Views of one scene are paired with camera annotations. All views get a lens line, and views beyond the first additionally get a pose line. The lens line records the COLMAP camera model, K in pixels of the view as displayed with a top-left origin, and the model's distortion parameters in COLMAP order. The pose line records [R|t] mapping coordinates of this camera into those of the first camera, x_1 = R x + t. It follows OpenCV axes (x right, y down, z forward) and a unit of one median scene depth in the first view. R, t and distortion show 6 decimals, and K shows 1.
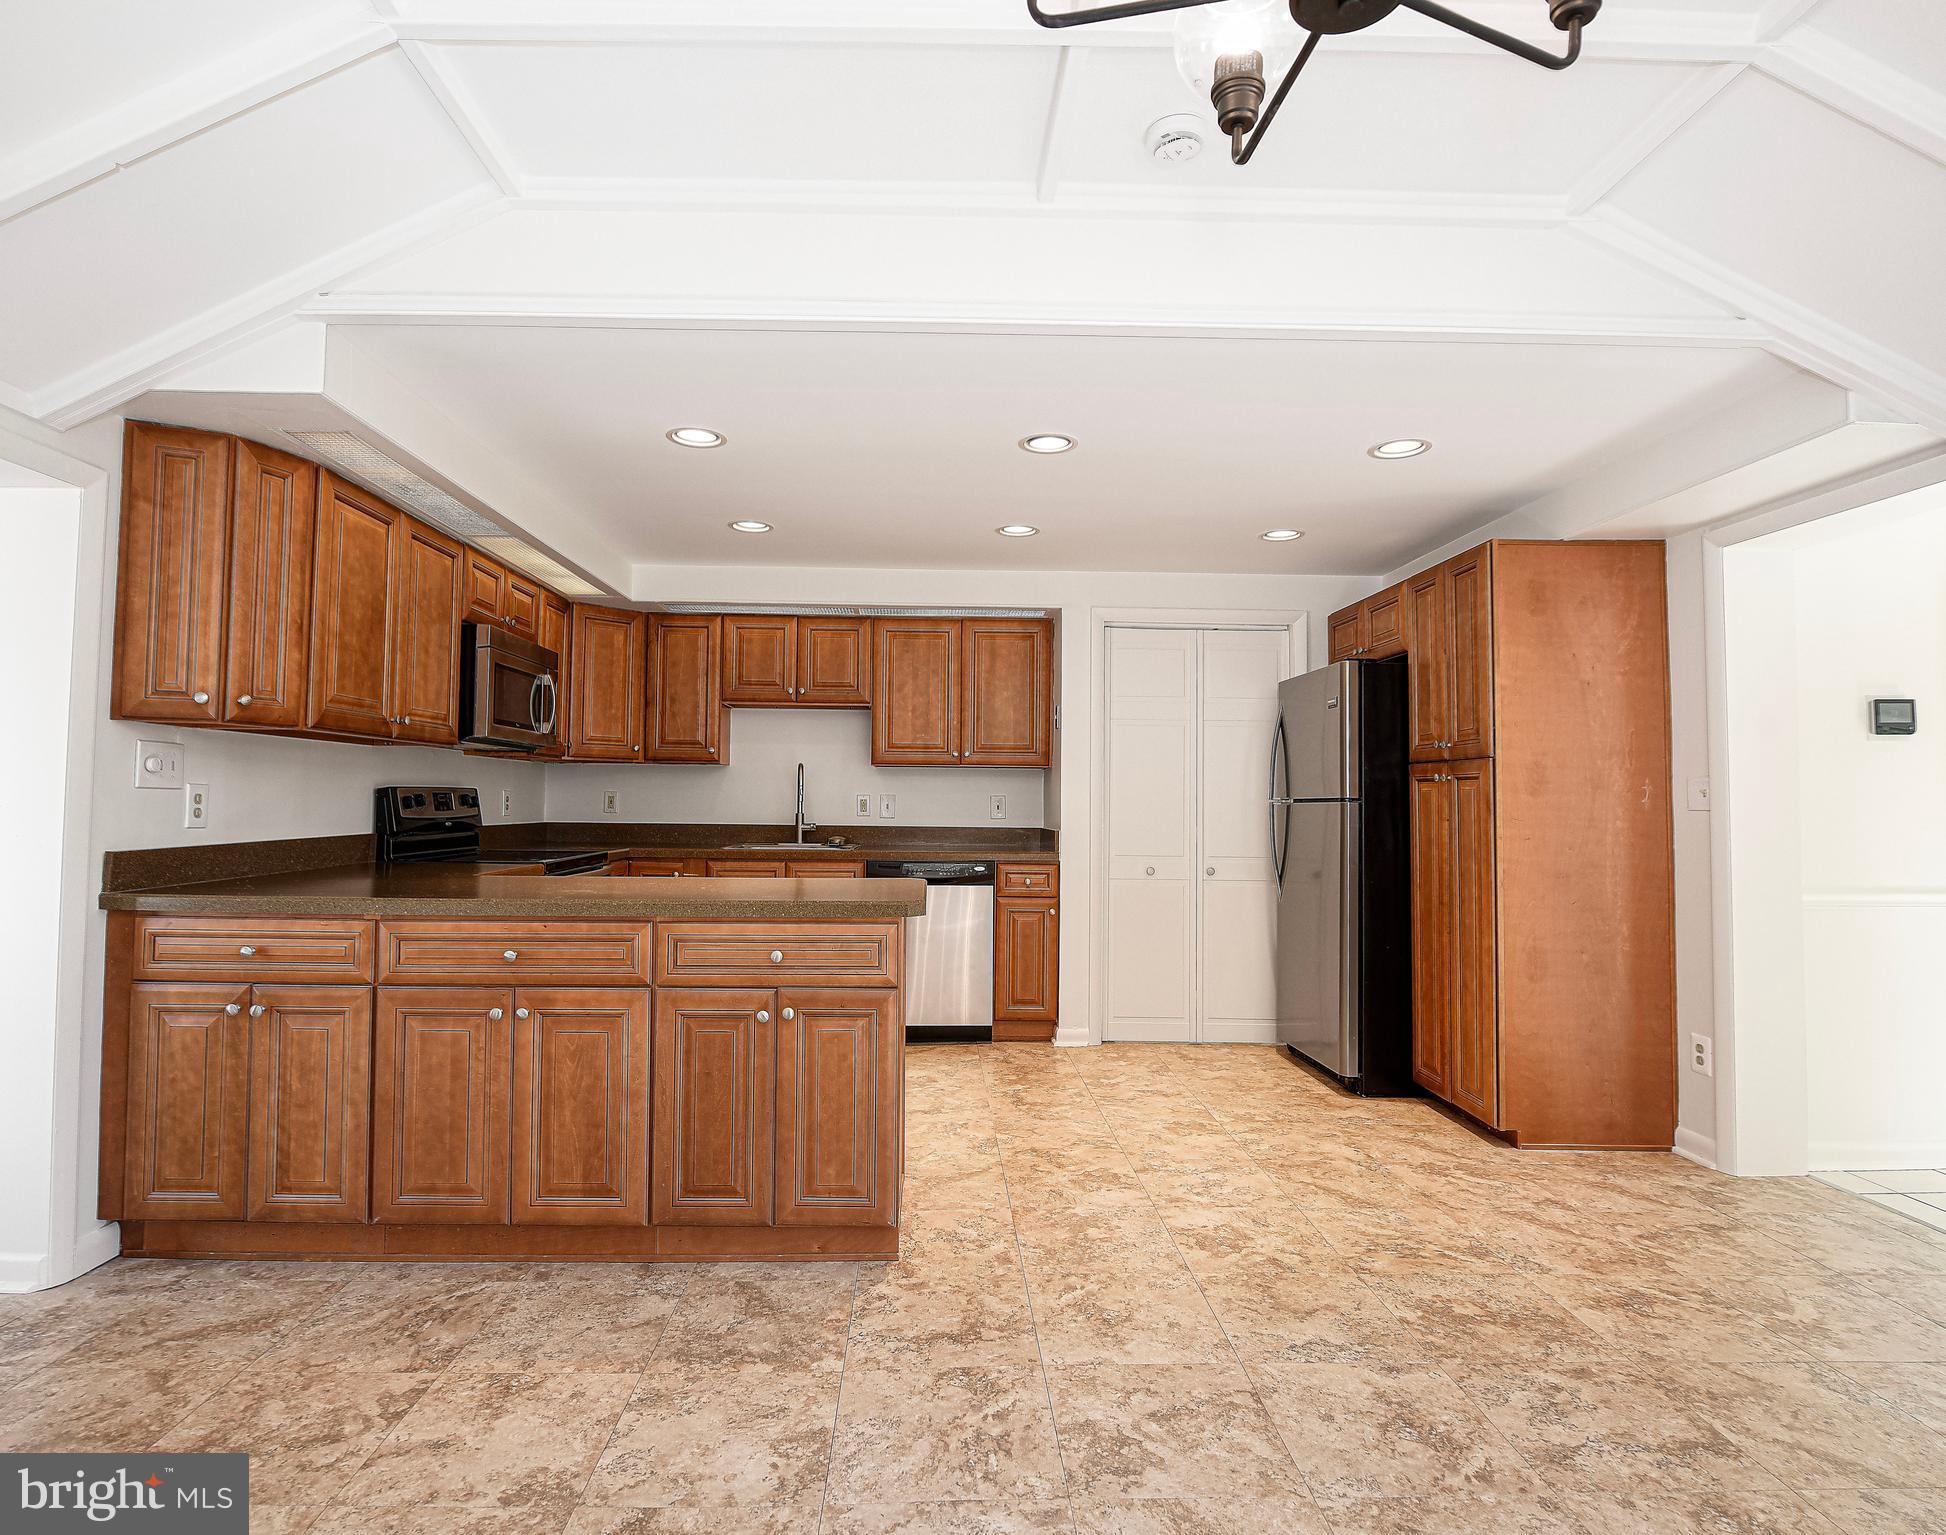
lens RADIAL K [[1019.6, 0, 942.7], [0, 1019.6, 761.6], [0, 0, 1]] dist [-0.001284, -0.000441]
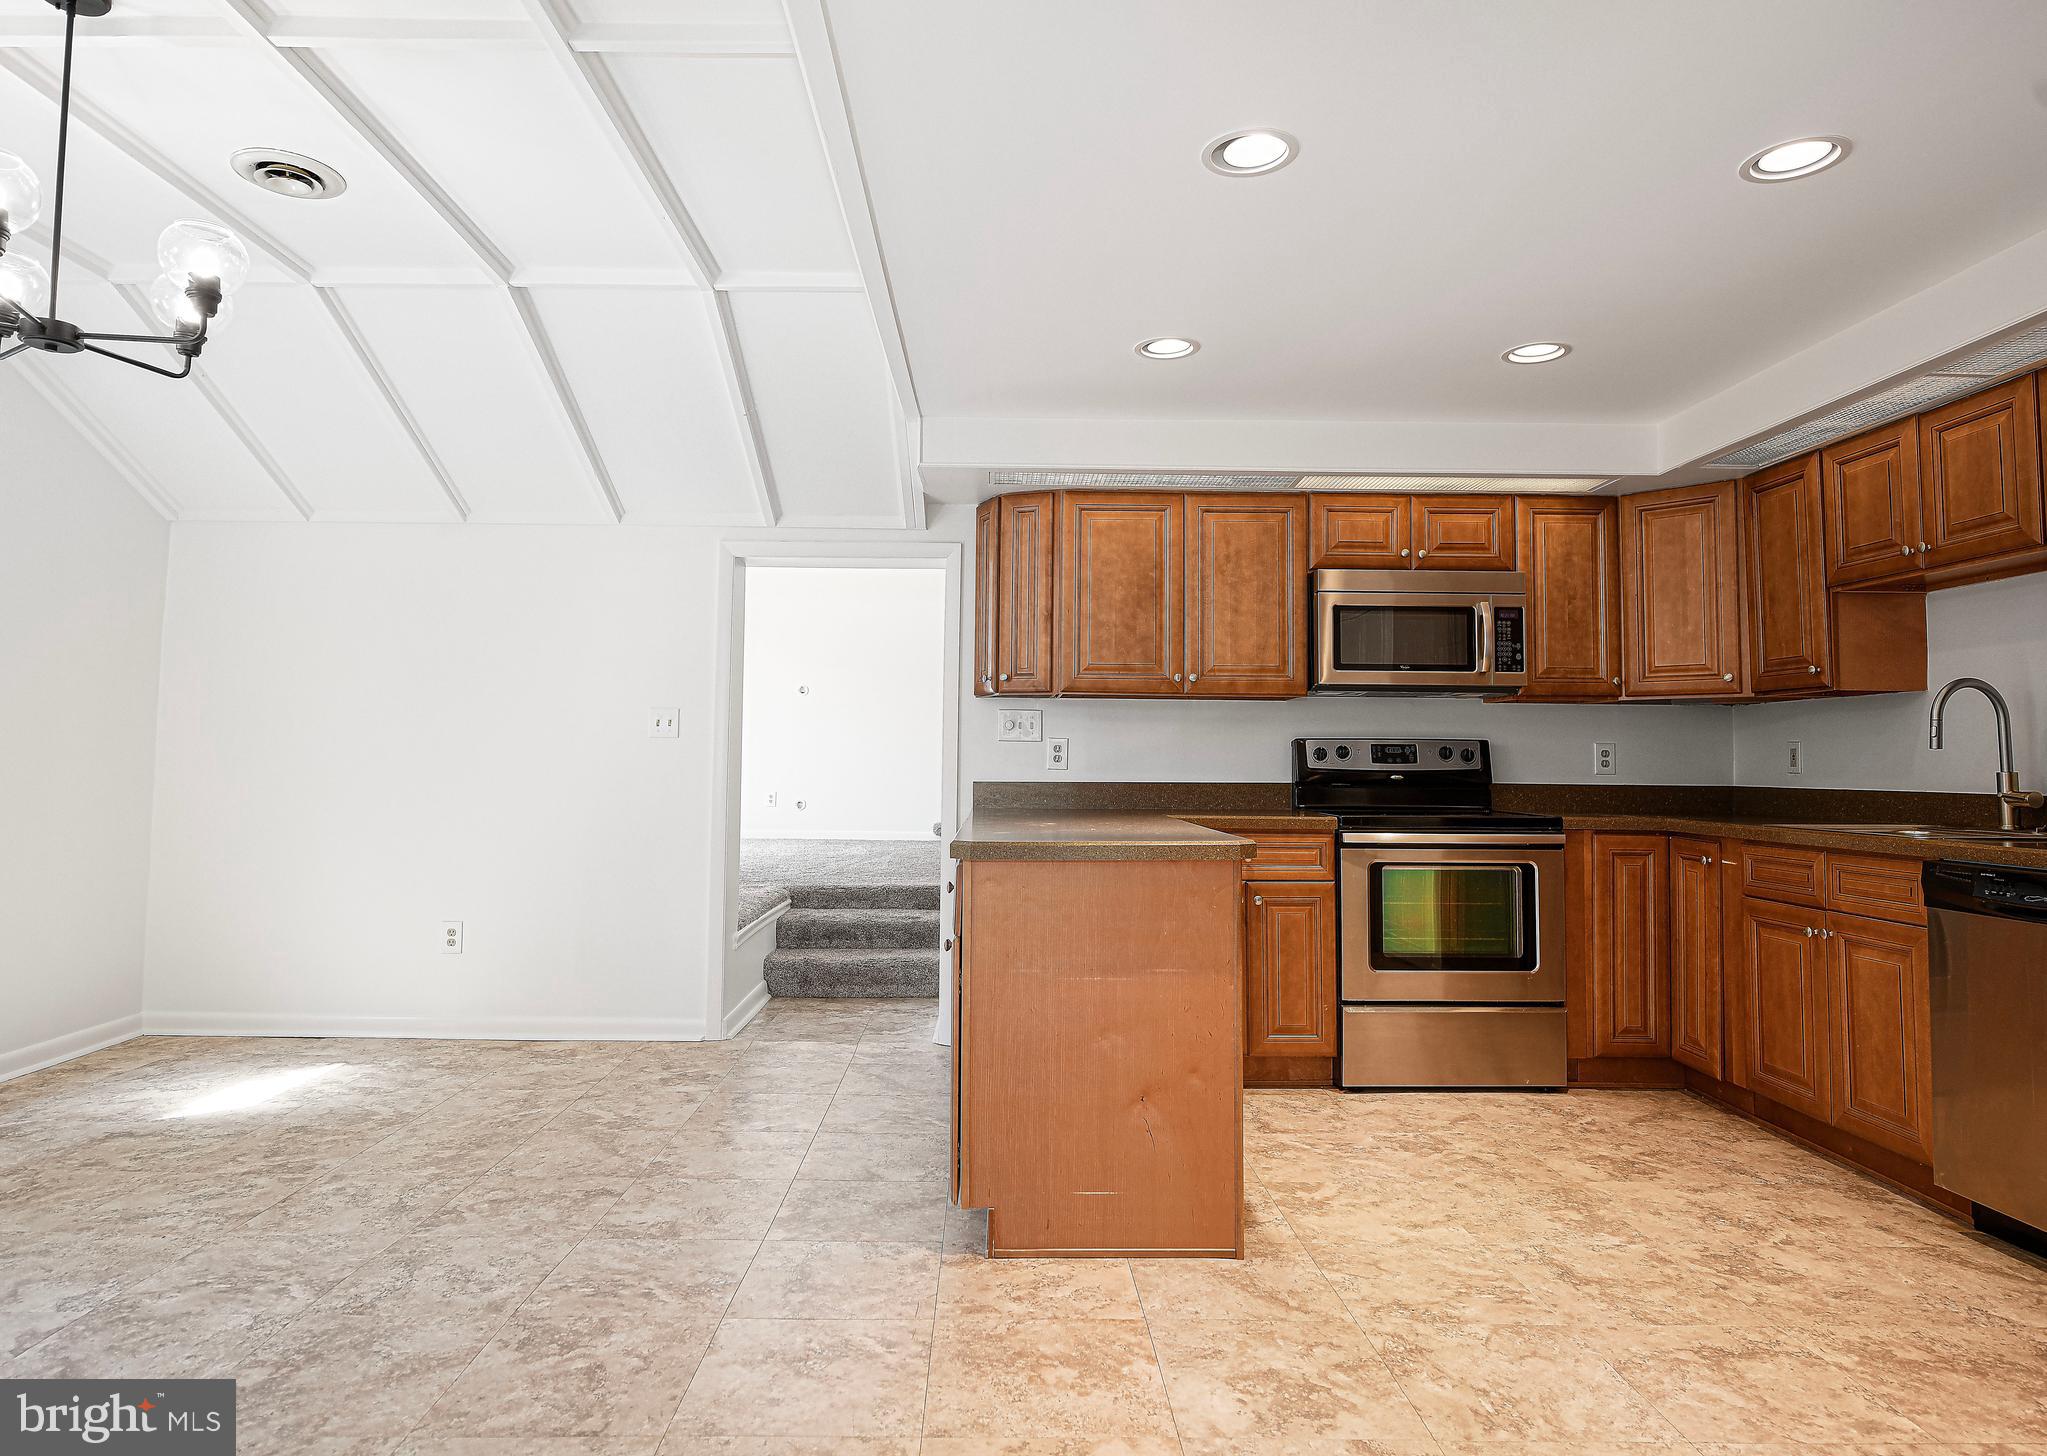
lens RADIAL K [[1177.6, 0, 1019.6], [0, 1177.6, 701.8], [0, 0, 1]] dist [-0.001580, -0.001445]
pose [[0.013234, -0.062840, -0.997936, 0.516218], [0.028572, 0.997640, -0.062442, 0.042091], [0.999504, -0.027686, 0.014998, 0.537893]]
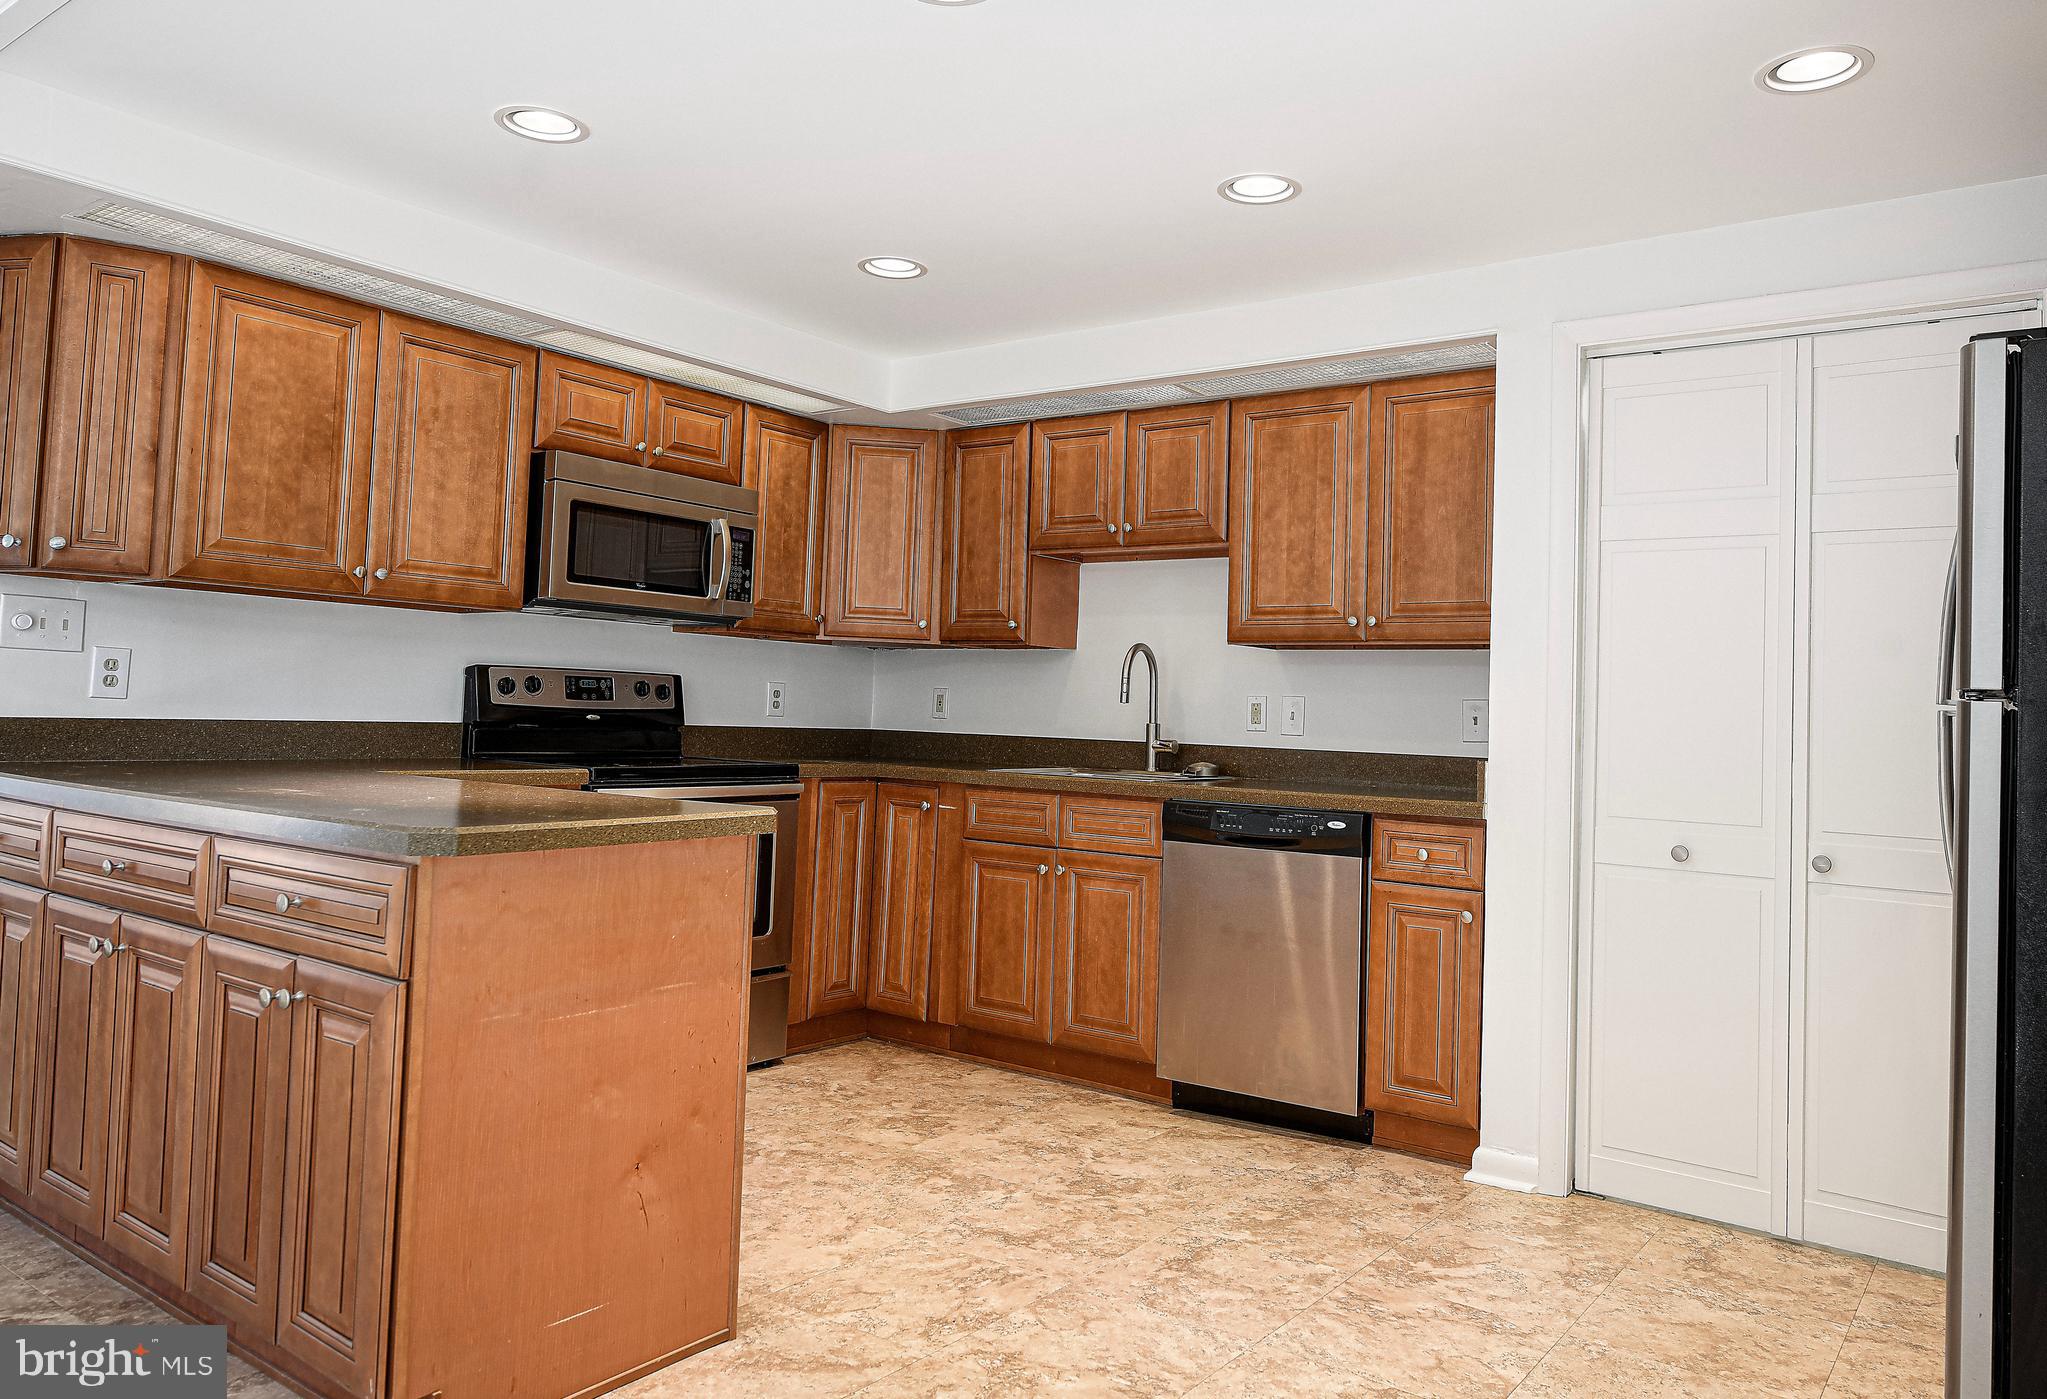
lens RADIAL K [[1391.5, 0, 1064.0], [0, 1391.5, 648.6], [0, 0, 1]] dist [0.001744, 0.000759]
pose [[0.805353, -0.011896, -0.592676, 0.364304], [-0.003617, 0.999681, -0.024981, 0.029099], [0.592784, 0.022262, 0.805053, 0.305526]]
